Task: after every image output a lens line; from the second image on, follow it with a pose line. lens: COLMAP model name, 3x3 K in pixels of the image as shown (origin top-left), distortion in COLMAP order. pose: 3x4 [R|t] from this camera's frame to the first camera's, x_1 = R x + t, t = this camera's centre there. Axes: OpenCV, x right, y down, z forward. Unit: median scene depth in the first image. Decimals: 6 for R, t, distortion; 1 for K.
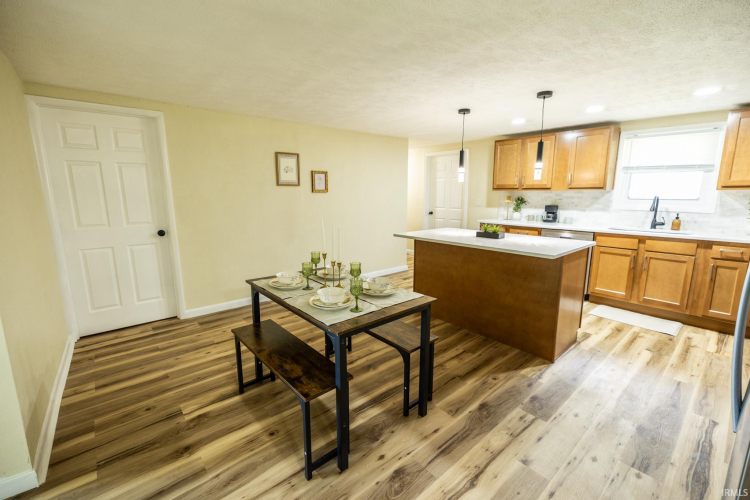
lens RADIAL K [[322.6, 0, 375.0], [0, 322.6, 250.0], [0, 0, 1]] dist [0.001961, 0.000171]
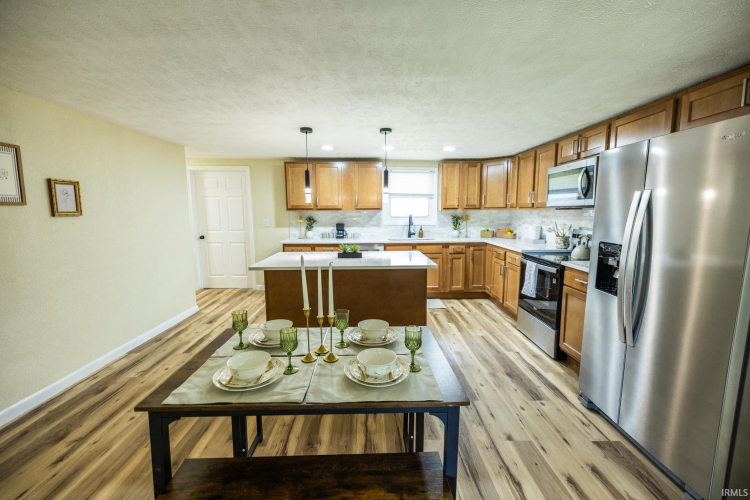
lens RADIAL K [[313.7, 0, 374.9], [0, 313.7, 248.1], [0, 0, 1]] dist [0.004312, -0.000760]
pose [[0.633633, -0.095987, 0.767656, -0.306482], [0.141001, 0.989982, 0.007403, -0.054632], [-0.760676, 0.103550, 0.640820, 0.253063]]
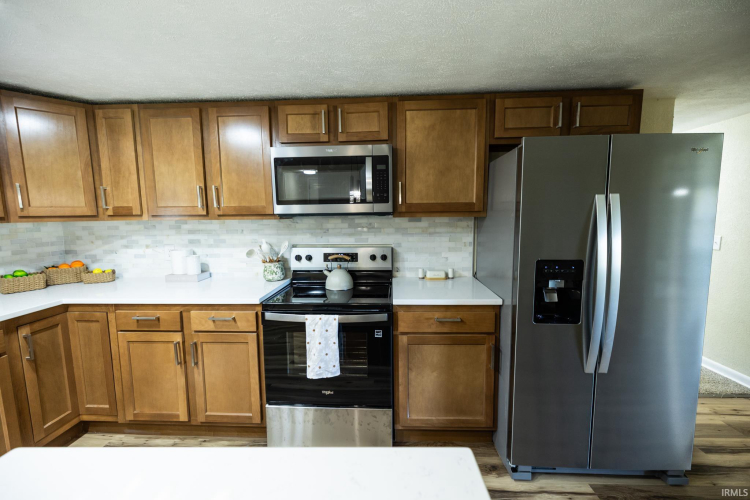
lens RADIAL K [[313.7, 0, 374.9], [0, 313.7, 248.1], [0, 0, 1]] dist [0.004312, -0.000760]
pose [[-0.742029, -0.061215, 0.667567, 0.268857], [0.129941, 0.963801, 0.232814, -0.146304], [-0.657653, 0.259499, -0.707215, 0.743127]]
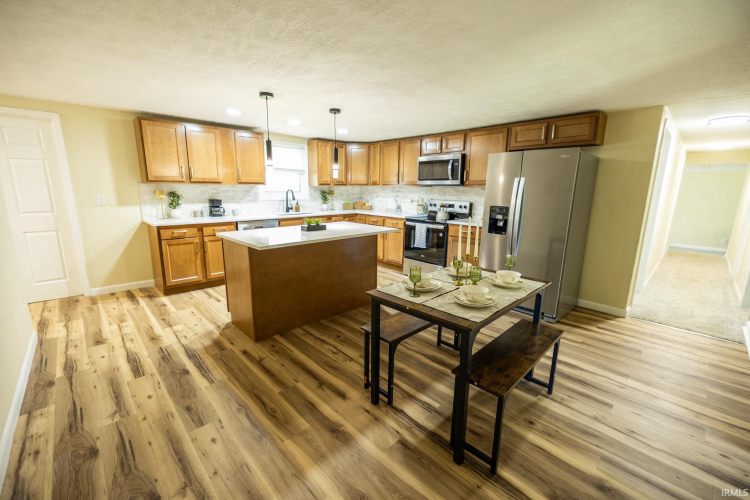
lens RADIAL K [[313.9, 0, 375.0], [0, 313.9, 250.0], [0, 0, 1]] dist [0.000656, -0.000472]
pose [[-0.060990, -0.198051, 0.978292, -0.591292], [0.164164, 0.964779, 0.205550, -0.133928], [-0.984546, 0.173137, -0.026329, 0.718084]]
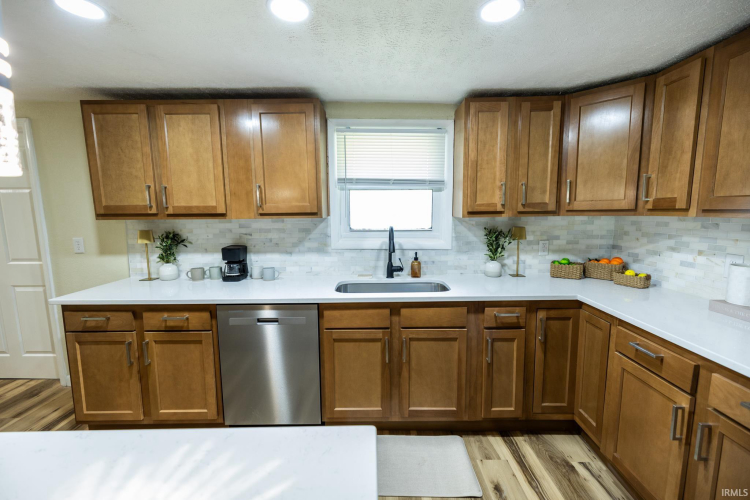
lens RADIAL K [[322.6, 0, 375.0], [0, 322.6, 250.0], [0, 0, 1]] dist [0.001961, 0.000171]
pose [[0.650074, -0.097044, 0.753648, 0.388601], [0.141285, 0.989953, 0.005604, -0.133109], [-0.746620, 0.102836, 0.657254, 0.631792]]
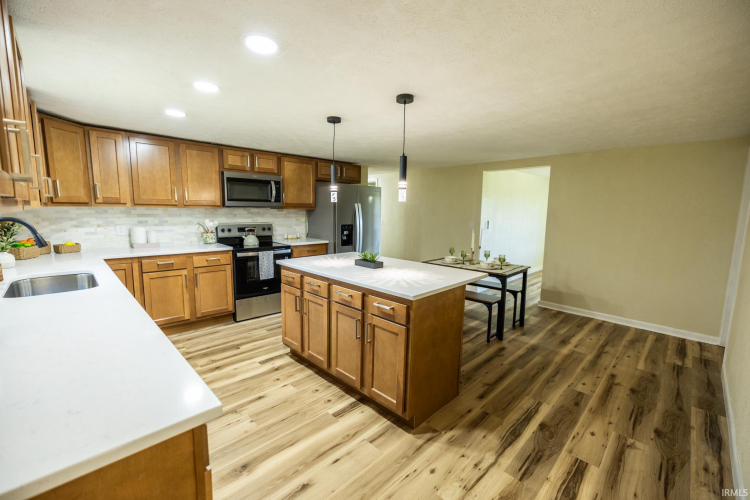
lens RADIAL K [[313.7, 0, 374.9], [0, 313.7, 248.1], [0, 0, 1]] dist [0.004312, -0.000760]
pose [[-0.997258, -0.008212, -0.073550, 0.344773], [-0.029735, 0.954540, 0.296596, -0.291483], [0.067771, 0.297970, -0.952167, 1.539411]]
